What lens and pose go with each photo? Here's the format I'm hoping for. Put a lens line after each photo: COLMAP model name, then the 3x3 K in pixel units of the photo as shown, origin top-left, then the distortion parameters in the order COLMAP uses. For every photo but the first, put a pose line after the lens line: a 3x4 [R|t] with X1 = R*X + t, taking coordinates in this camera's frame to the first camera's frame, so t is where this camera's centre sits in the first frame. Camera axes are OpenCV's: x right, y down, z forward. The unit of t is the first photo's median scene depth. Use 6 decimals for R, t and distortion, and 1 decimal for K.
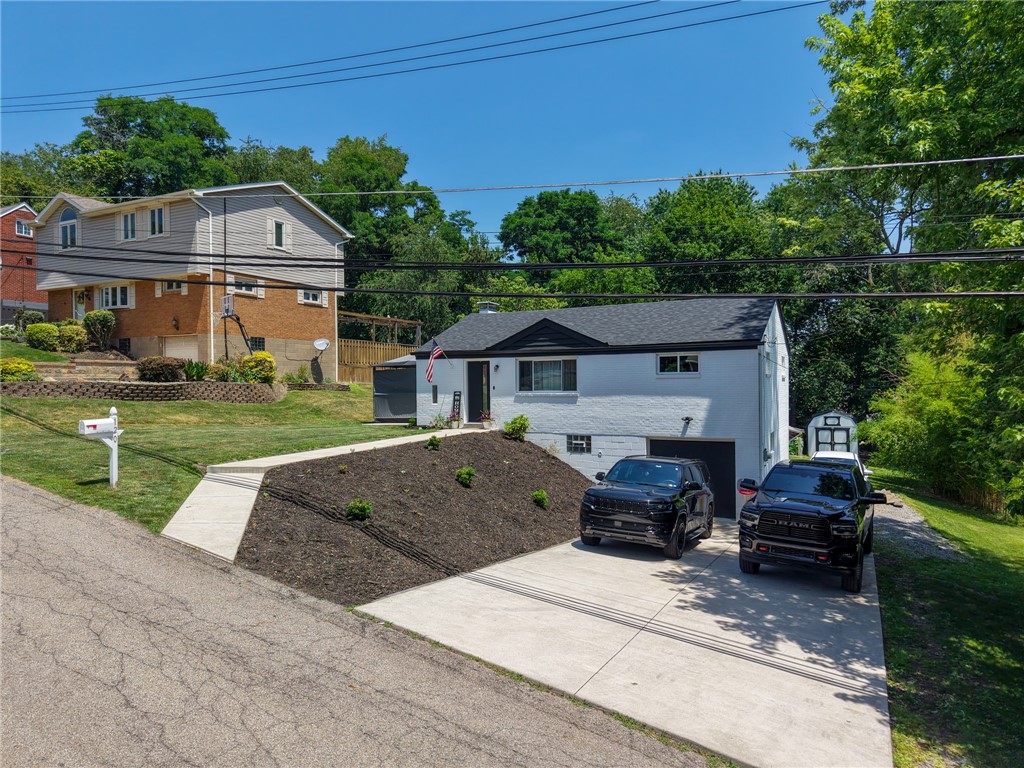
lens RADIAL K [[689.0, 0, 521.3], [0, 689.0, 387.9], [0, 0, 1]] dist [0.020478, -0.017446]
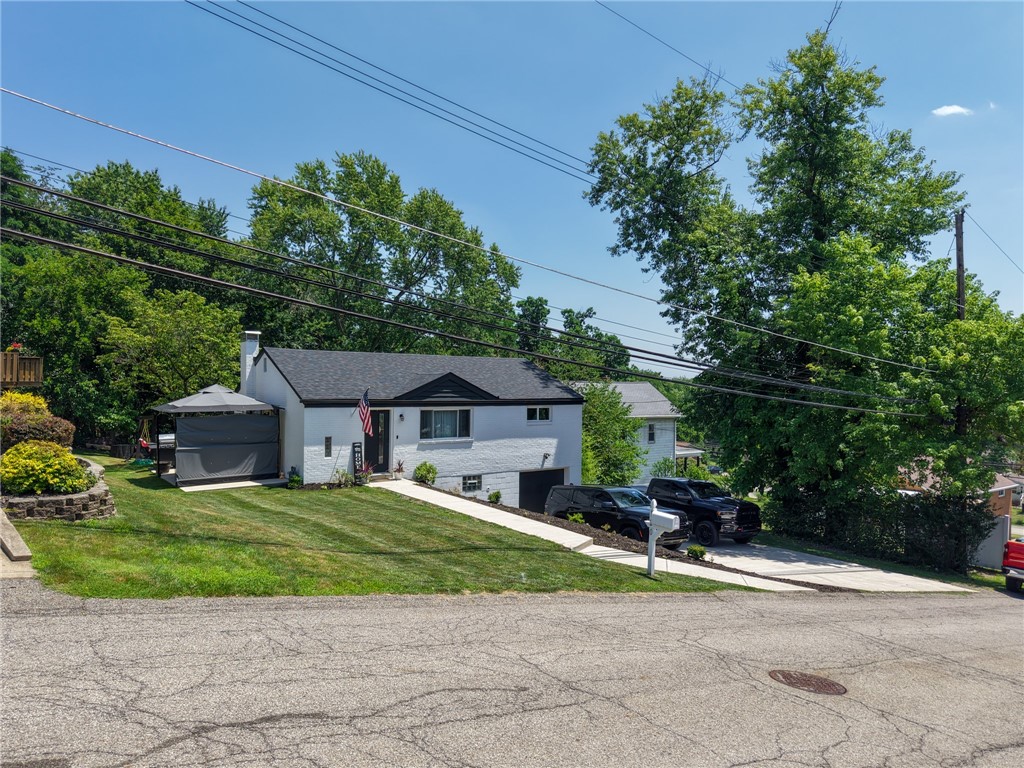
lens RADIAL K [[689.0, 0, 517.7], [0, 689.0, 381.9], [0, 0, 1]] dist [0.020478, -0.017446]
pose [[0.439570, 0.014360, 0.898094, -0.905880], [-0.014520, 0.999855, -0.008880, -0.077471], [-0.898091, -0.009137, 0.439714, 0.418327]]
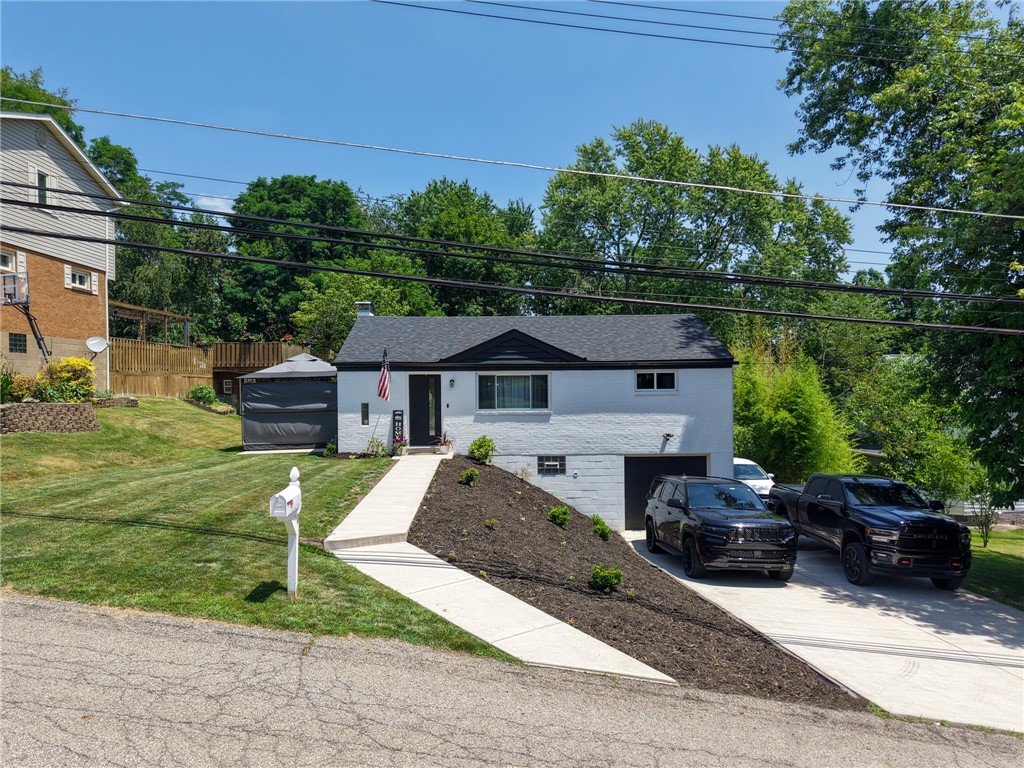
lens RADIAL K [[689.0, 0, 513.7], [0, 689.0, 388.4], [0, 0, 1]] dist [0.020478, -0.017446]
pose [[0.872520, -0.004829, 0.488554, -0.410482], [0.003995, 0.999988, 0.002749, -0.025320], [-0.488562, -0.000447, 0.872529, 0.206125]]
